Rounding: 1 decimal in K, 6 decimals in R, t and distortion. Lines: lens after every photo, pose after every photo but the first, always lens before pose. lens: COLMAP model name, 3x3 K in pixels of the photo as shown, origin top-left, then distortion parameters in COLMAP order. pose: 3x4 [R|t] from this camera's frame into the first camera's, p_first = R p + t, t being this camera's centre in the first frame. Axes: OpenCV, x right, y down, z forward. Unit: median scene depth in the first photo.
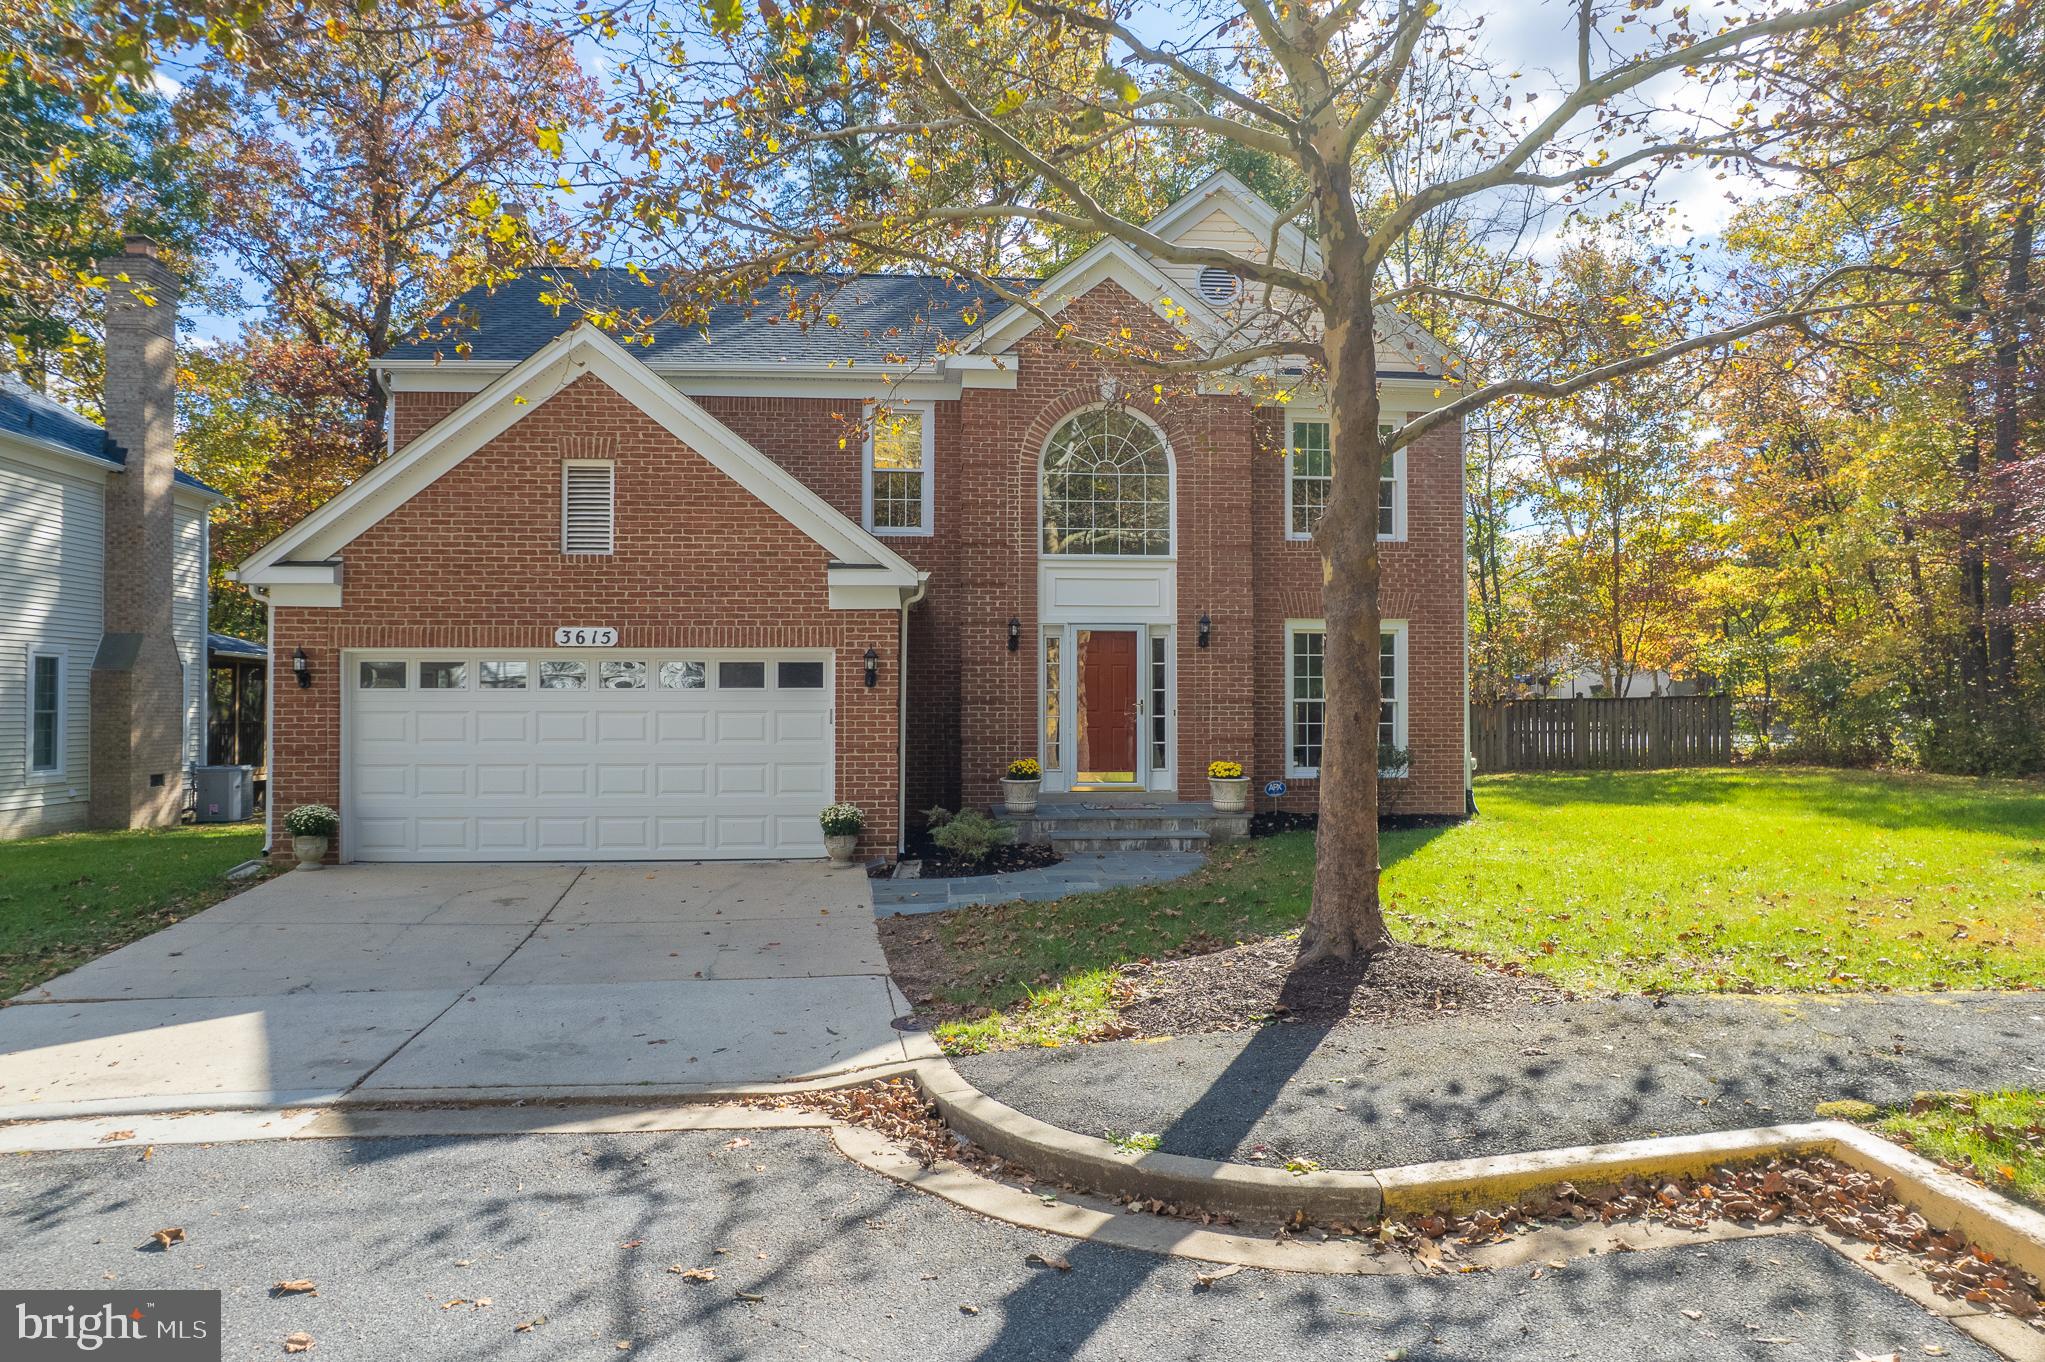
lens RADIAL K [[1299.2, 0, 1018.6], [0, 1299.2, 690.8], [0, 0, 1]] dist [-0.112037, 0.145608]
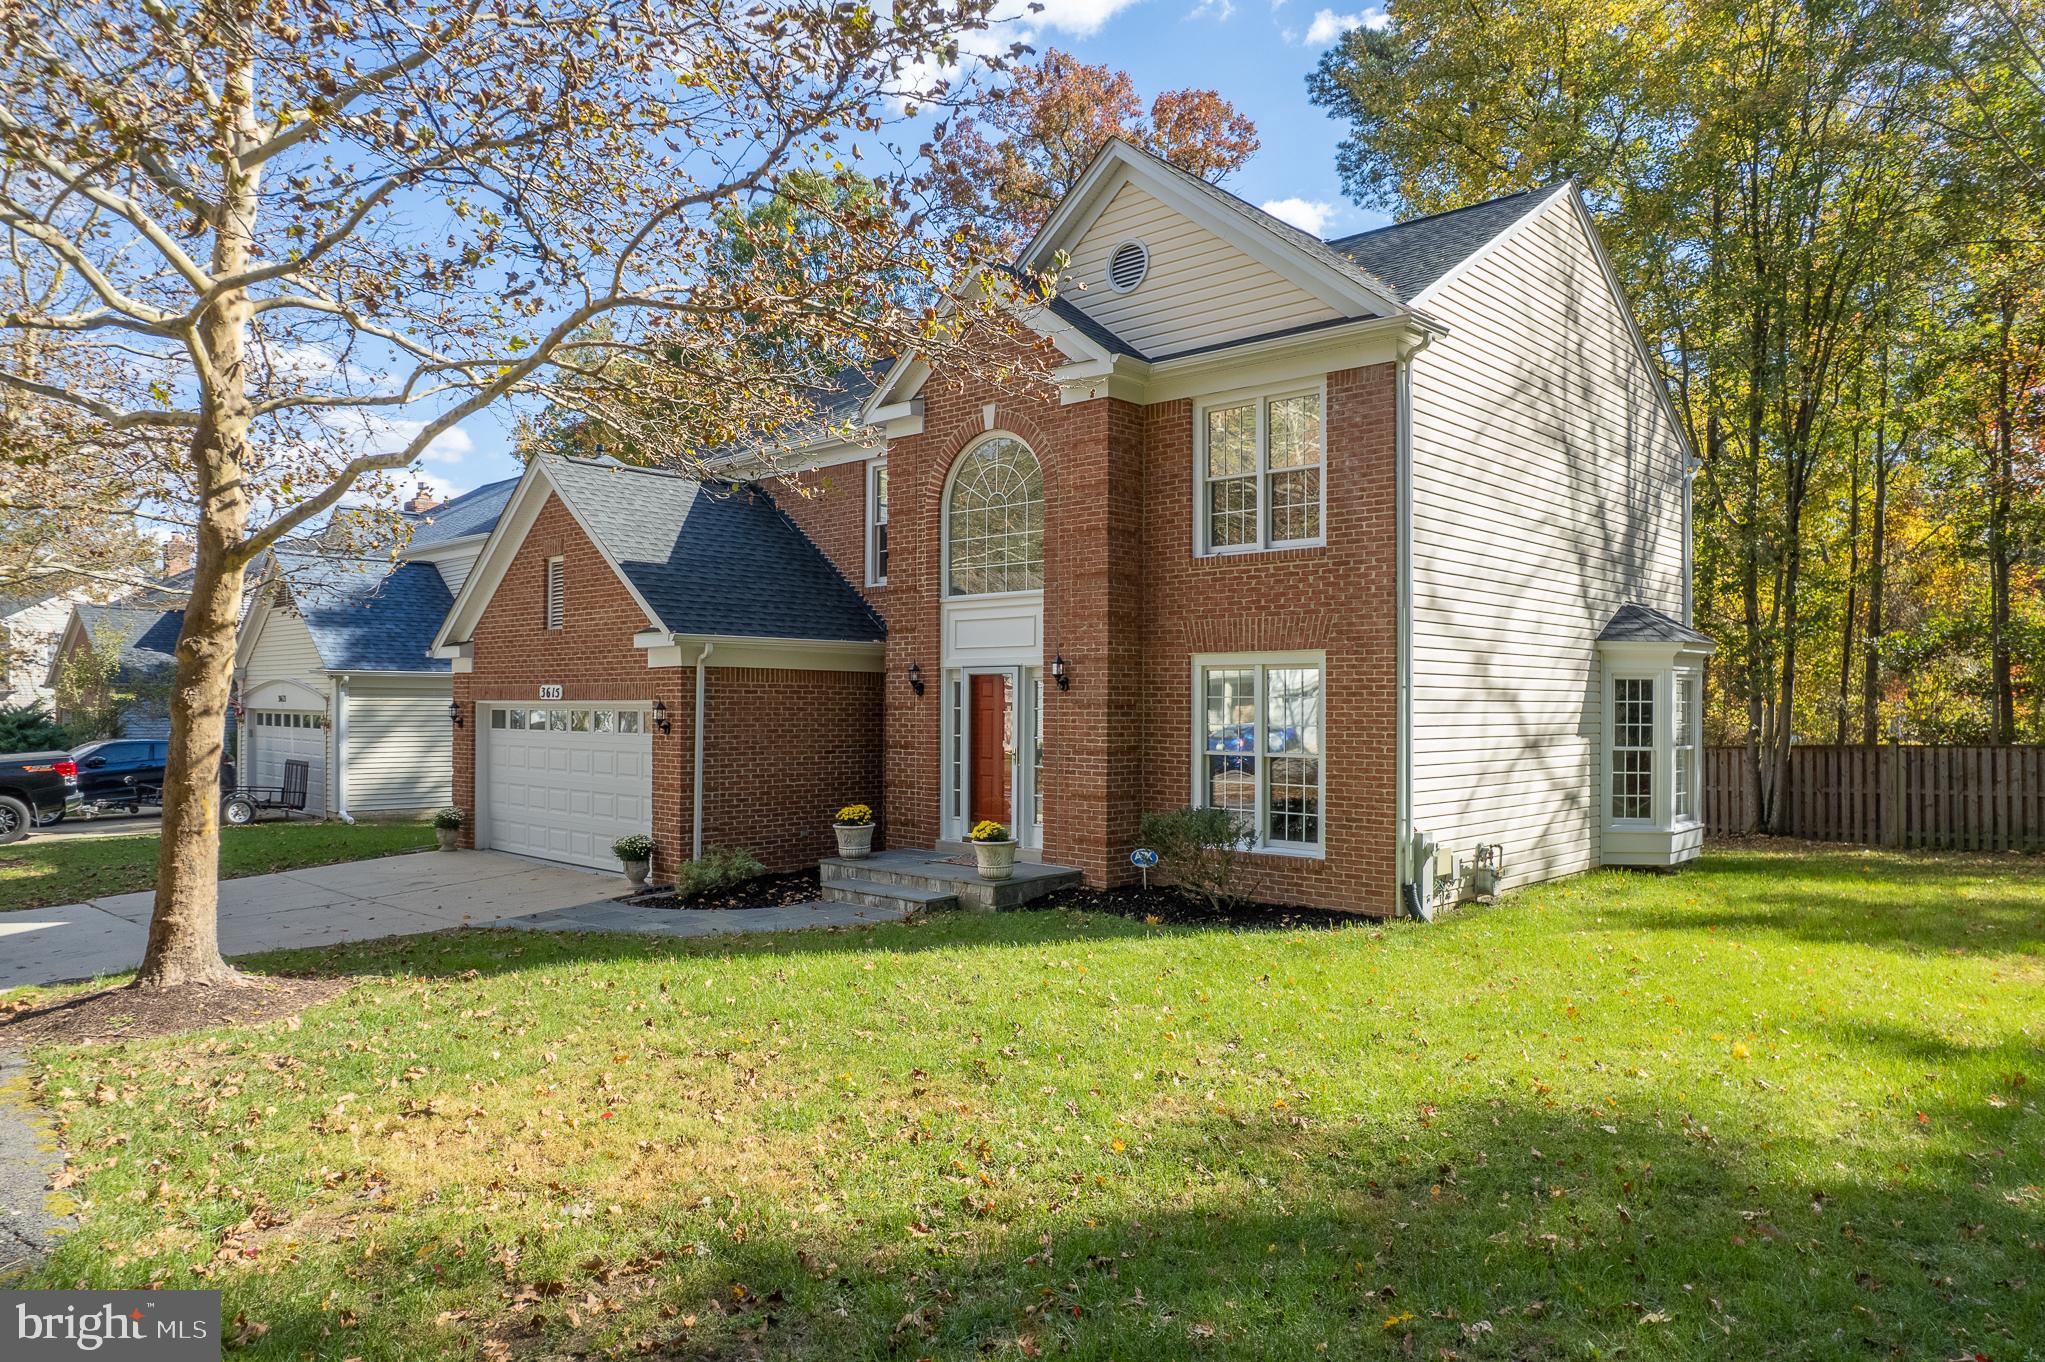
lens RADIAL K [[1299.2, 0, 1018.6], [0, 1299.2, 690.8], [0, 0, 1]] dist [-0.112037, 0.145608]
pose [[0.654357, -0.001843, -0.756184, 0.984748], [0.005614, 0.999981, 0.002421, -0.045043], [0.756165, -0.005830, 0.654355, 0.497776]]
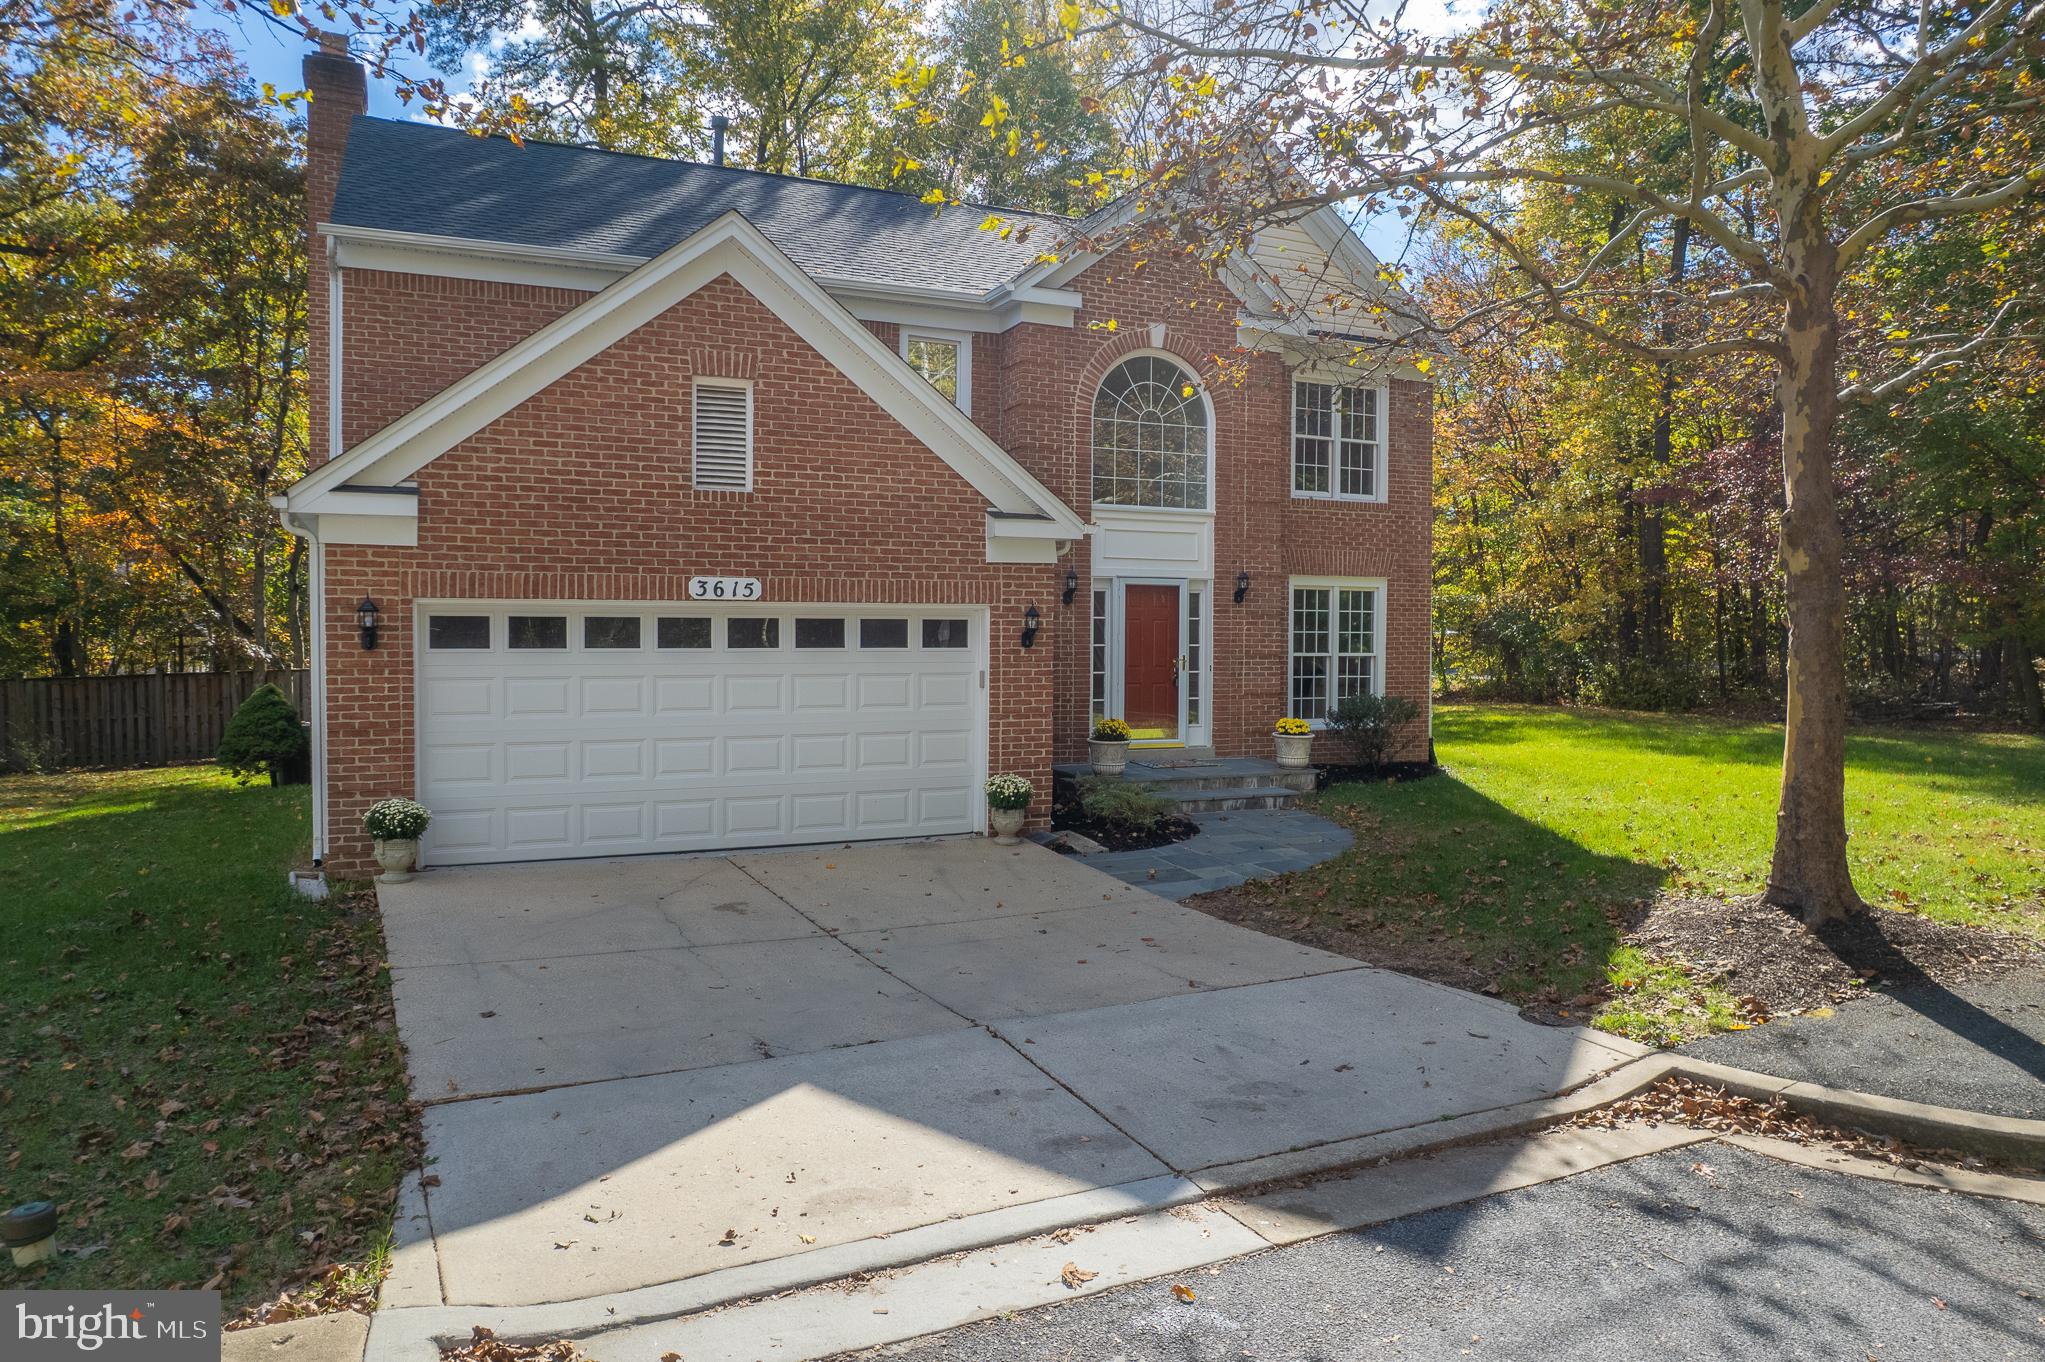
lens RADIAL K [[1314.1, 0, 1022.5], [0, 1314.1, 681.0], [0, 0, 1]] dist [-0.091023, 0.077274]
pose [[0.945257, -0.006112, 0.326270, -0.430417], [-0.009017, 0.998954, 0.044837, -0.021361], [-0.326202, -0.045325, 0.944213, 0.117847]]
